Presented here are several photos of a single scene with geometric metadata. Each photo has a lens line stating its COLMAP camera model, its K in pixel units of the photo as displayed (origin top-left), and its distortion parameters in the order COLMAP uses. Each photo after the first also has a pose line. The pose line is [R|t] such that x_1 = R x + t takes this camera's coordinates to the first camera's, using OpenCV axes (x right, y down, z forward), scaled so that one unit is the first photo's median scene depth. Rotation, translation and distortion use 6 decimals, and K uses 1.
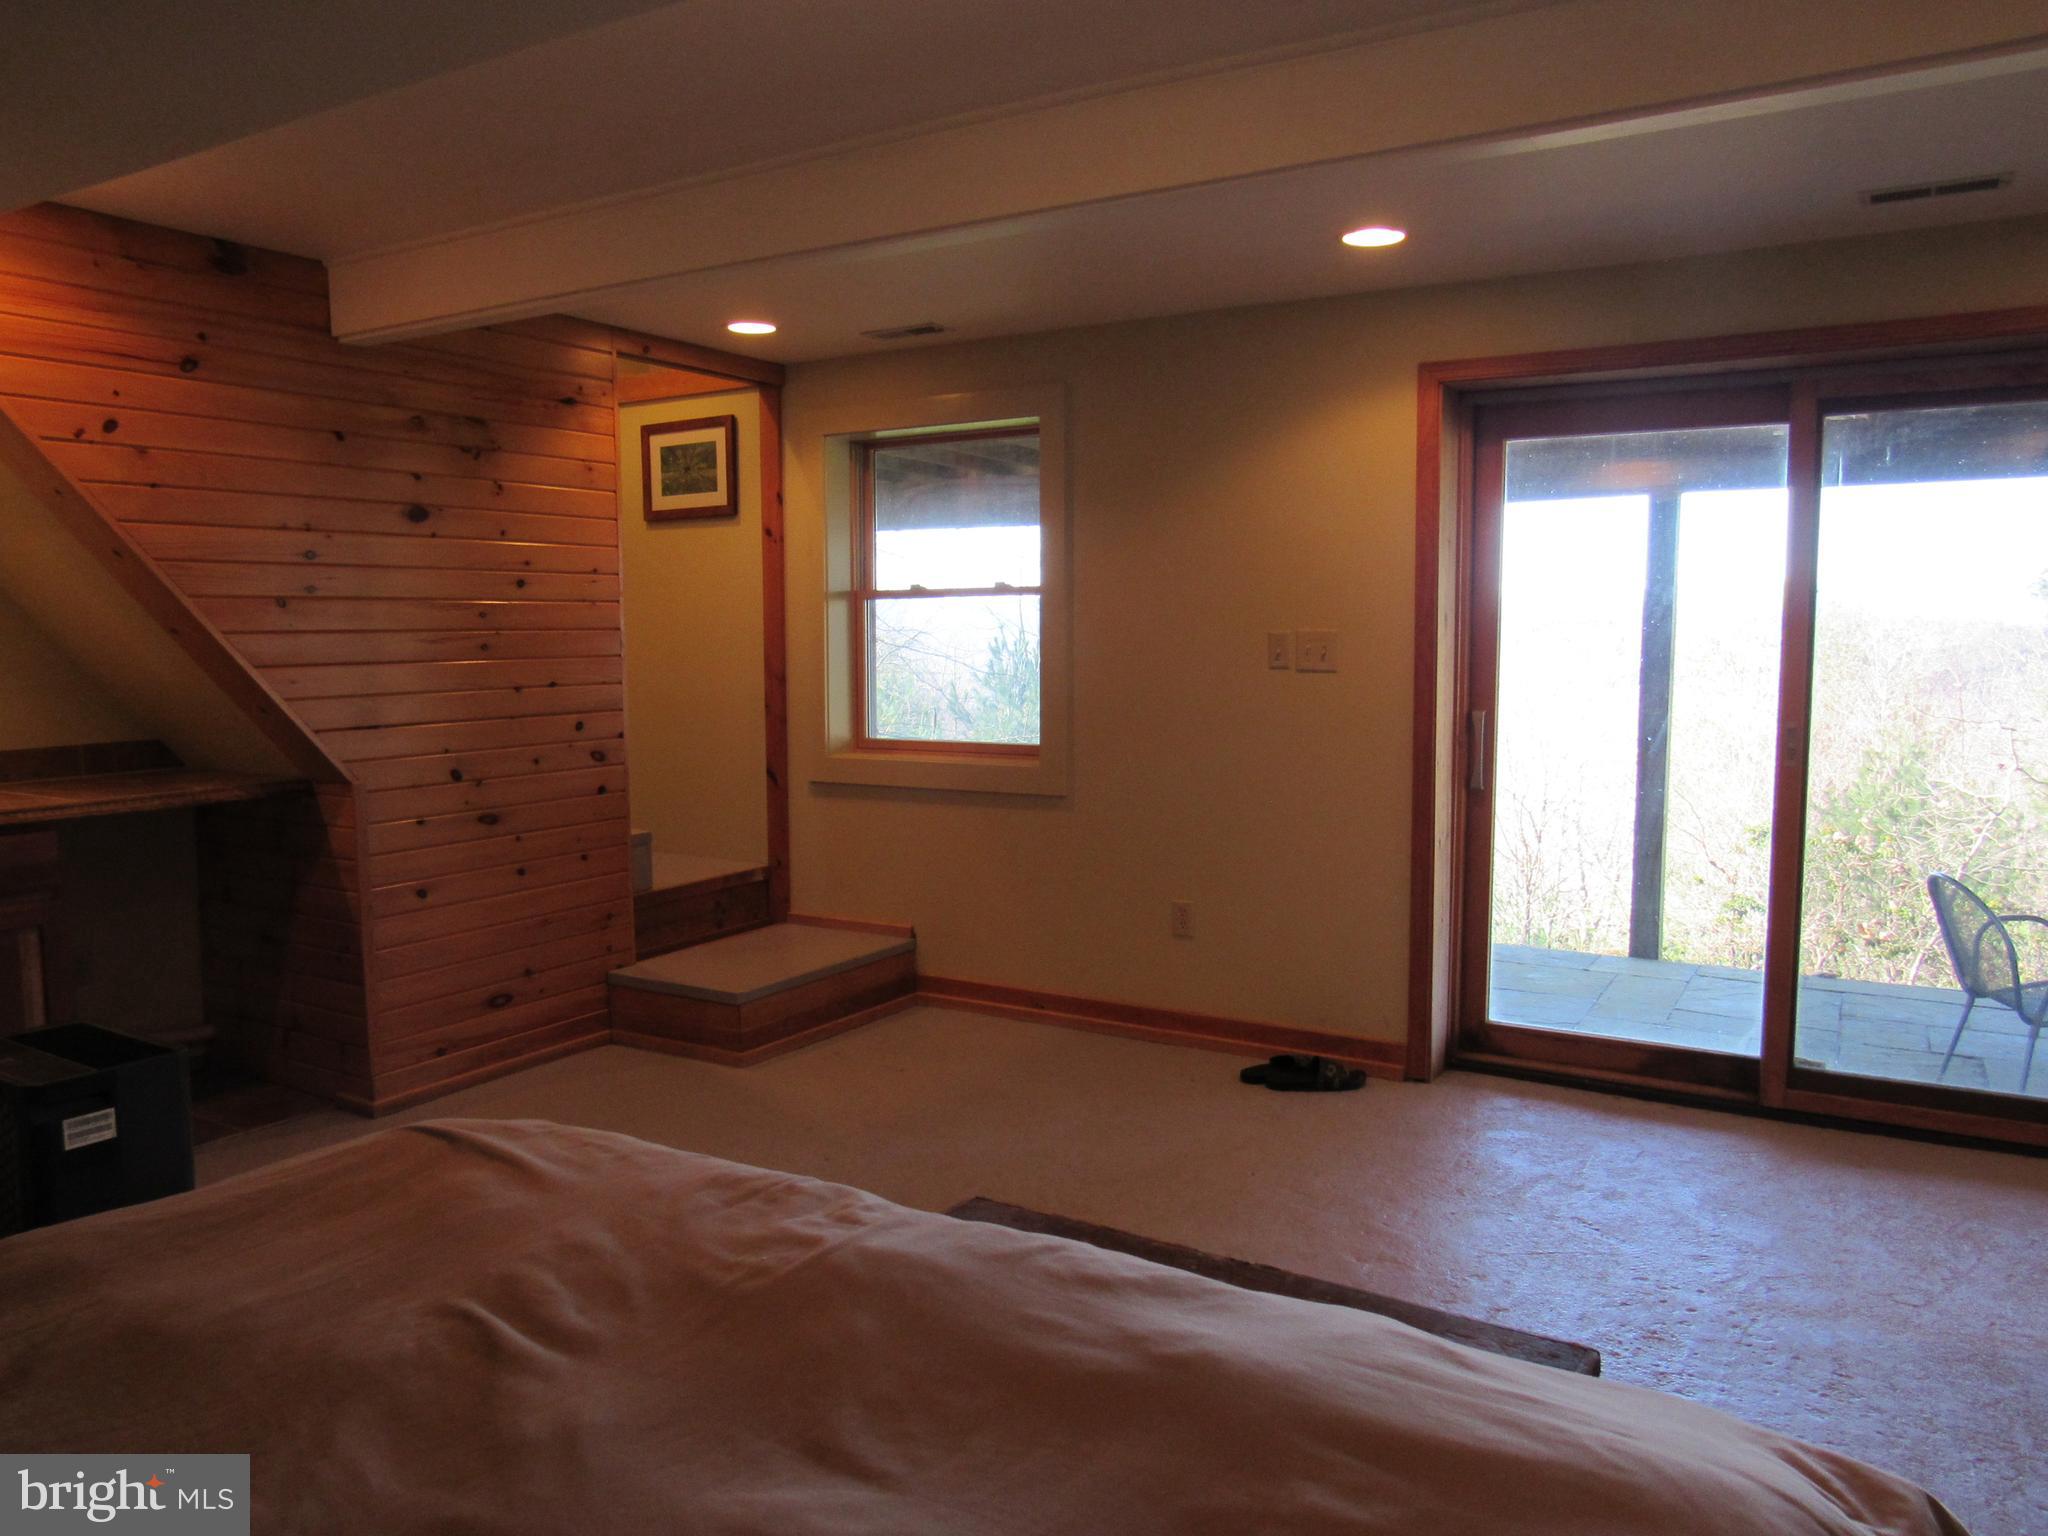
lens RADIAL K [[1464.8, 0, 1009.9], [0, 1464.8, 755.9], [0, 0, 1]] dist [-0.010527, -0.003336]
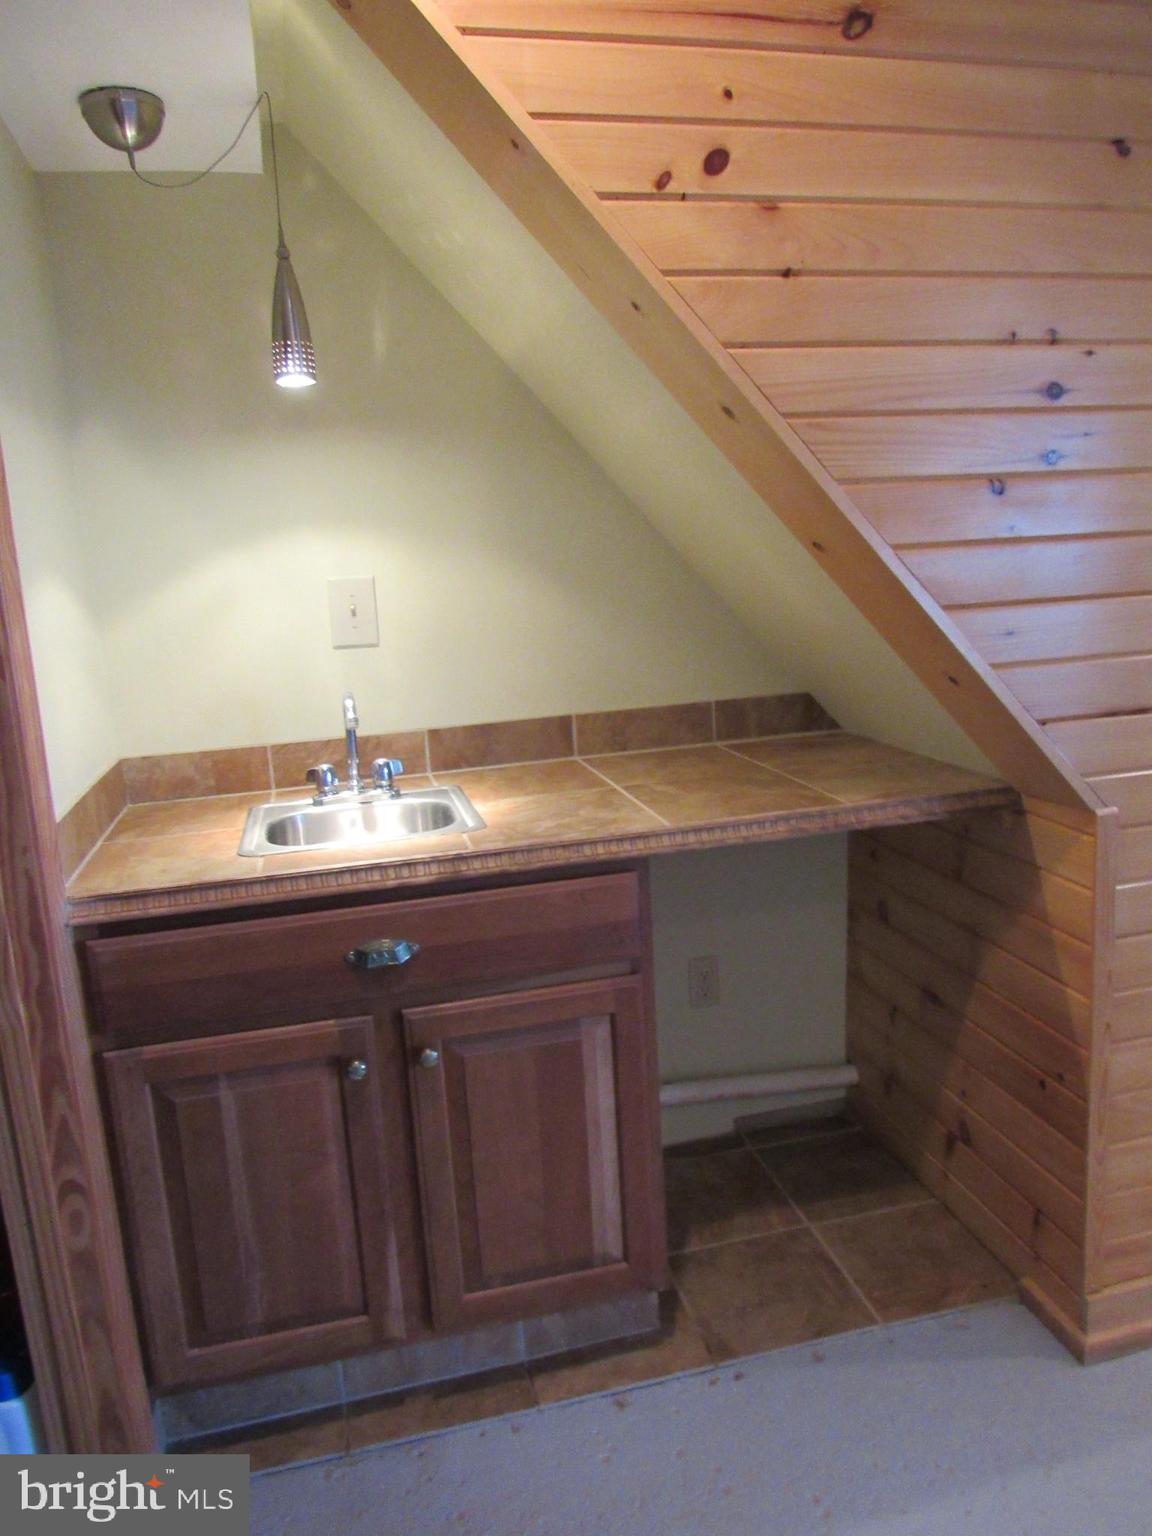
lens RADIAL K [[1098.6, 0, 577.5], [0, 1098.6, 758.0], [0, 0, 1]] dist [-0.010527, -0.003336]
pose [[0.715248, 0.099294, -0.691781, -0.318131], [-0.013358, 0.991617, 0.128519, -0.055104], [0.698743, -0.082682, 0.710579, 0.592822]]
